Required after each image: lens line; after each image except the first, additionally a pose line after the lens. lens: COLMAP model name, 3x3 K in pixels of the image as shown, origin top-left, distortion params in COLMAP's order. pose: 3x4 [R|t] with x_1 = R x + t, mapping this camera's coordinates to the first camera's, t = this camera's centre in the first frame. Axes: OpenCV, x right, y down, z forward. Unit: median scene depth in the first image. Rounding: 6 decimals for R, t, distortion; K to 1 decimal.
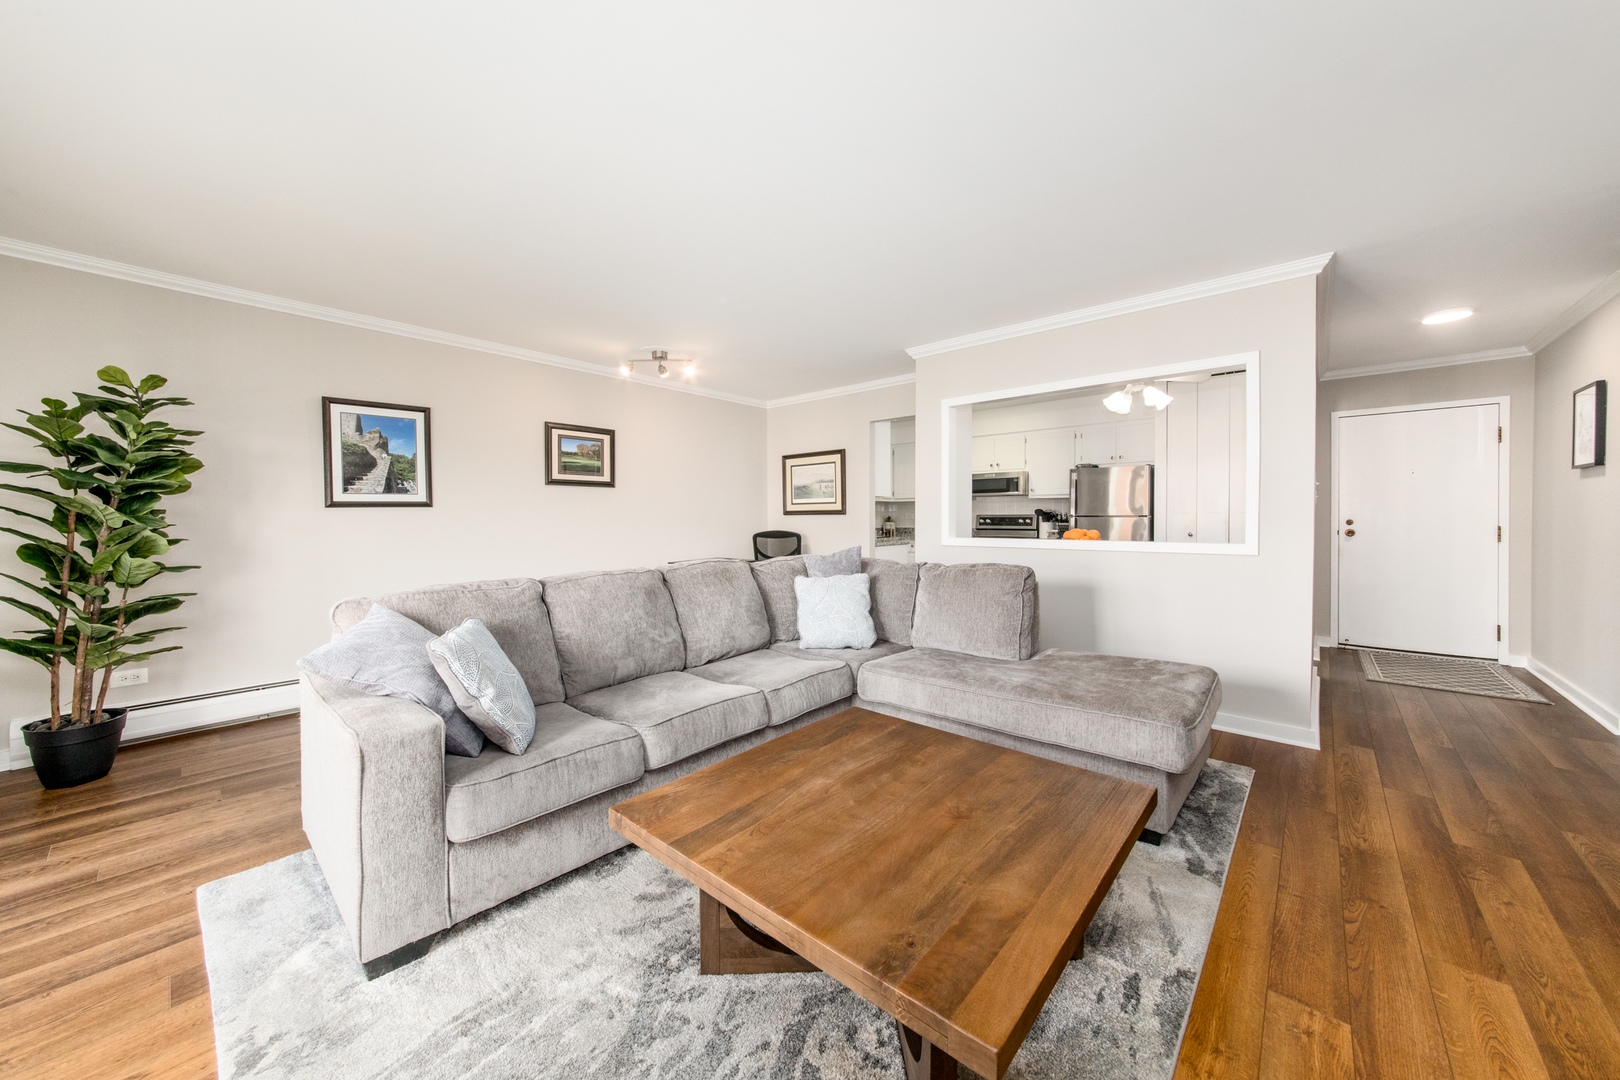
lens RADIAL K [[589.2, 0, 795.6], [0, 589.2, 530.6], [0, 0, 1]] dist [0.003125, -0.000014]
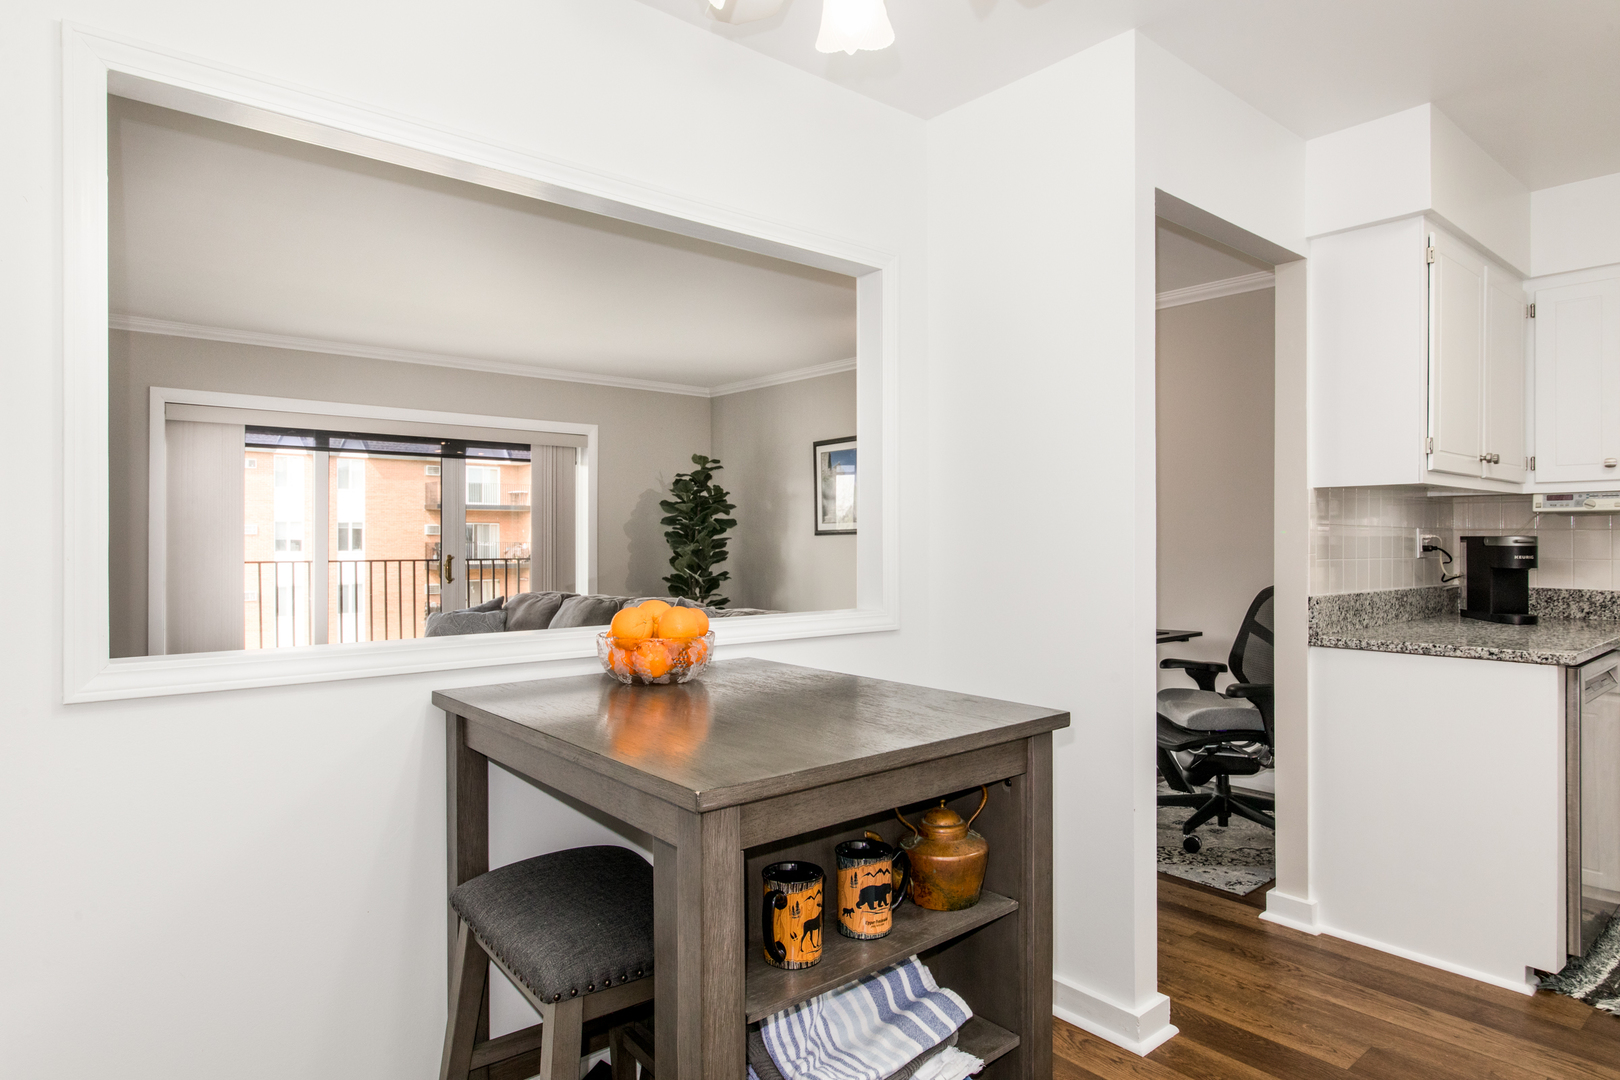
lens RADIAL K [[927.6, 0, 803.7], [0, 927.6, 540.4], [0, 0, 1]] dist [0.000054, 0.001195]
pose [[-0.137990, 0.005518, -0.990418, 0.767056], [-0.019185, 0.999782, 0.008243, -0.033174], [0.990248, 0.020139, -0.137855, 0.918985]]
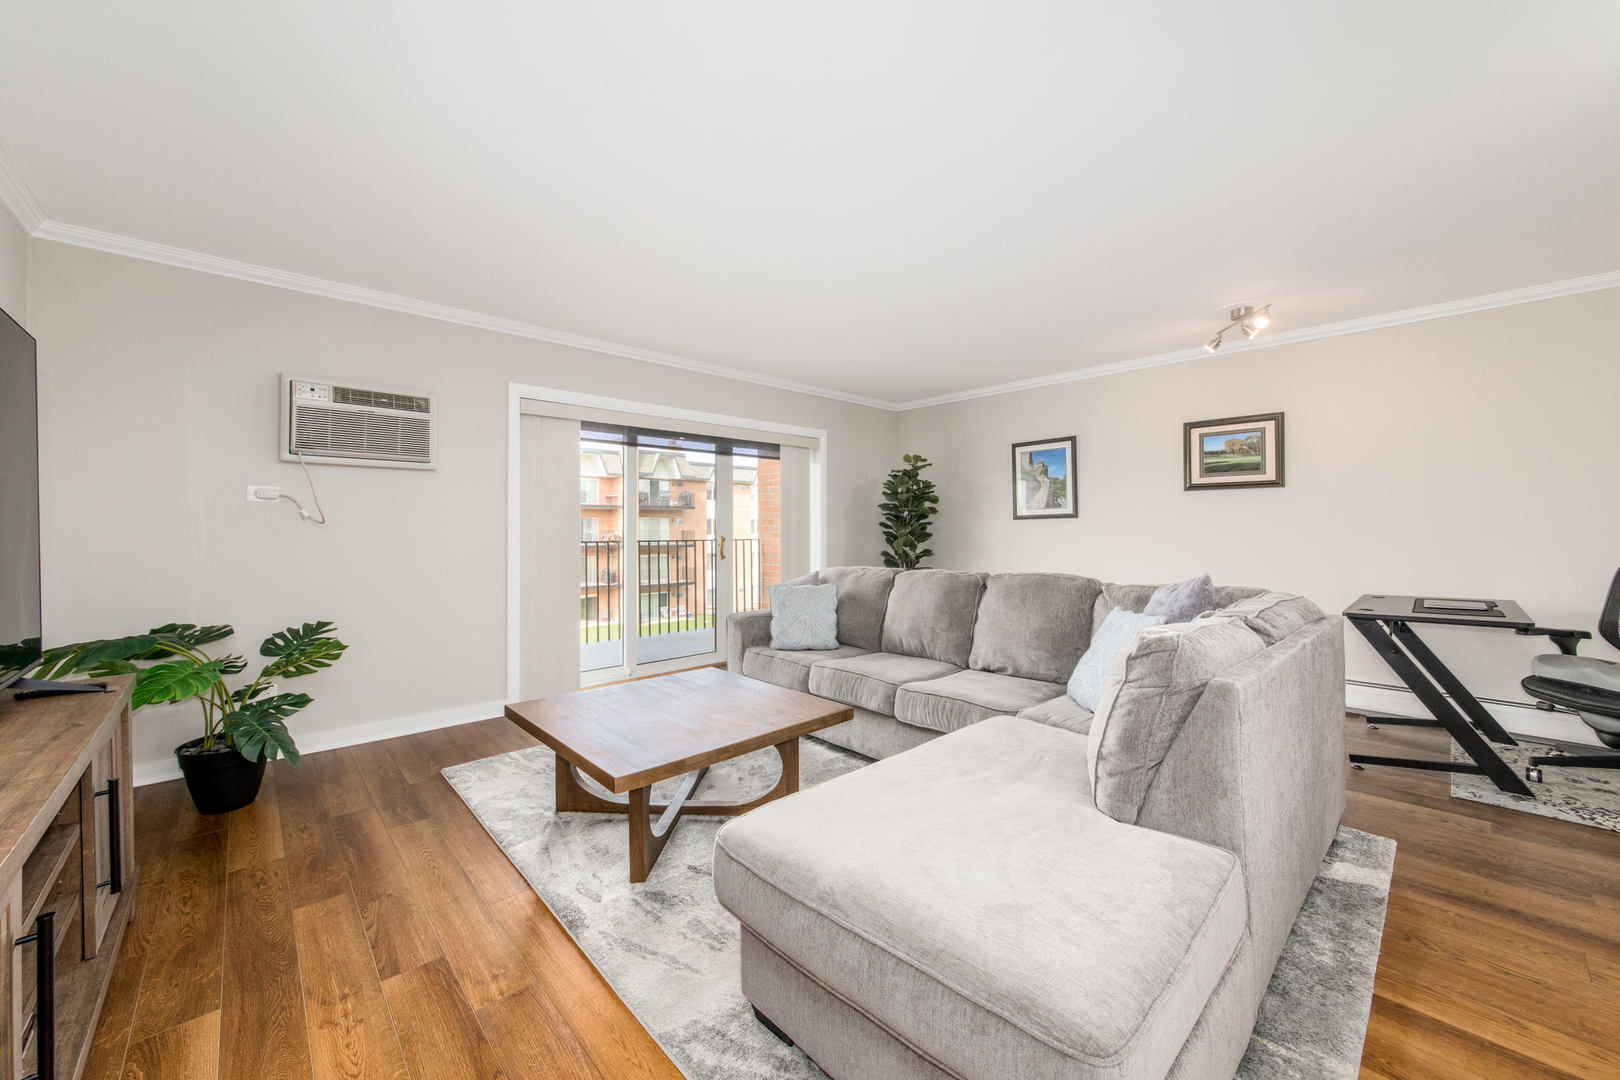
lens RADIAL K [[613.2, 0, 810.2], [0, 613.2, 536.8], [0, 0, 1]] dist [-0.003509, -0.000256]
pose [[-0.088715, 0.016477, -0.995921, 0.556476], [-0.018642, 0.999661, 0.018200, -0.011928], [0.995883, 0.020181, -0.088378, 0.476377]]
